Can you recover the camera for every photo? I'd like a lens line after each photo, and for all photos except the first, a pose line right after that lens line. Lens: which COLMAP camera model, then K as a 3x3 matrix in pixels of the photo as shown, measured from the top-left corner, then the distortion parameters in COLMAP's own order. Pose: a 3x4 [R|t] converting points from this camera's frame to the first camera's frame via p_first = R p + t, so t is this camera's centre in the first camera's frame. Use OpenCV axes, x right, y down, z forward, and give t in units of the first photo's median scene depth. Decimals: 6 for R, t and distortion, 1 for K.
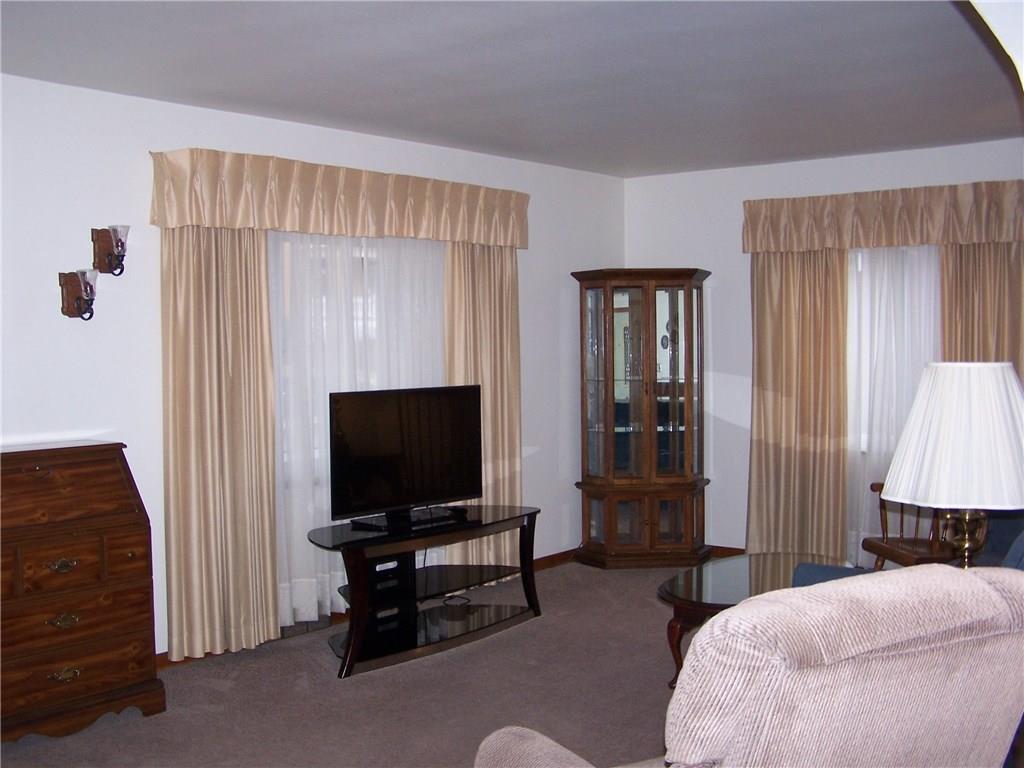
lens RADIAL K [[1161.3, 0, 490.8], [0, 1161.3, 409.0], [0, 0, 1]] dist [-0.205694, 0.358511]
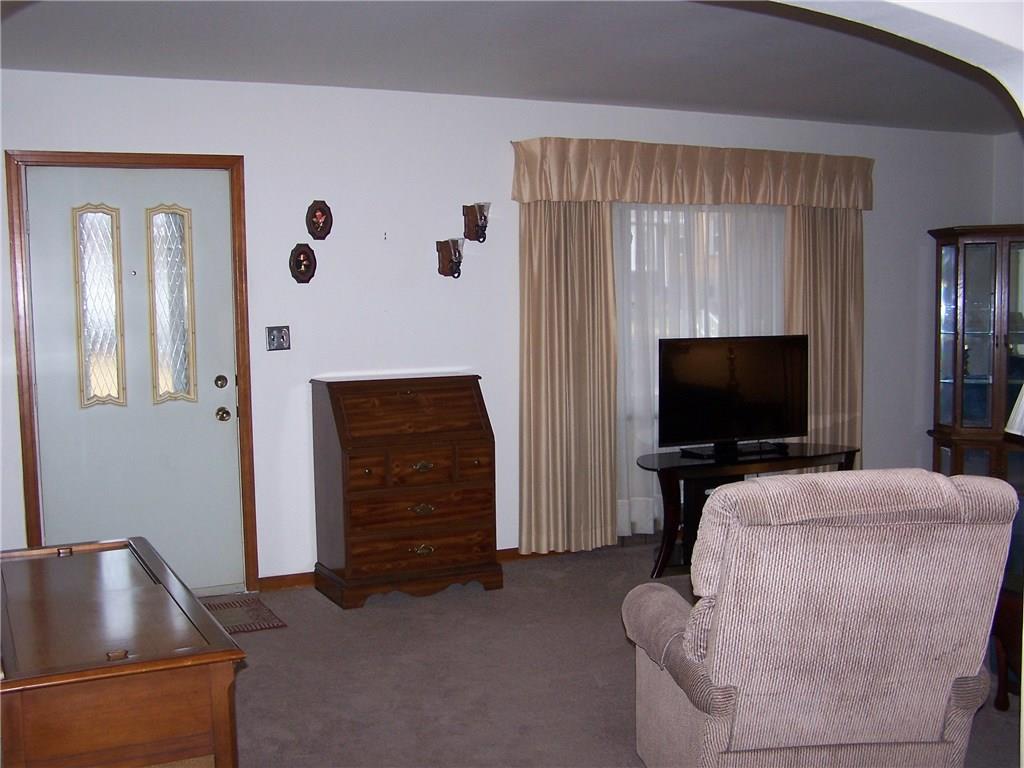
lens RADIAL K [[1161.3, 0, 490.8], [0, 1161.3, 409.0], [0, 0, 1]] dist [-0.205694, 0.358511]
pose [[0.911619, 0.036003, -0.409457, 0.192126], [-0.019667, 0.998836, 0.044039, 0.008973], [0.410566, -0.032094, 0.911266, -0.148792]]
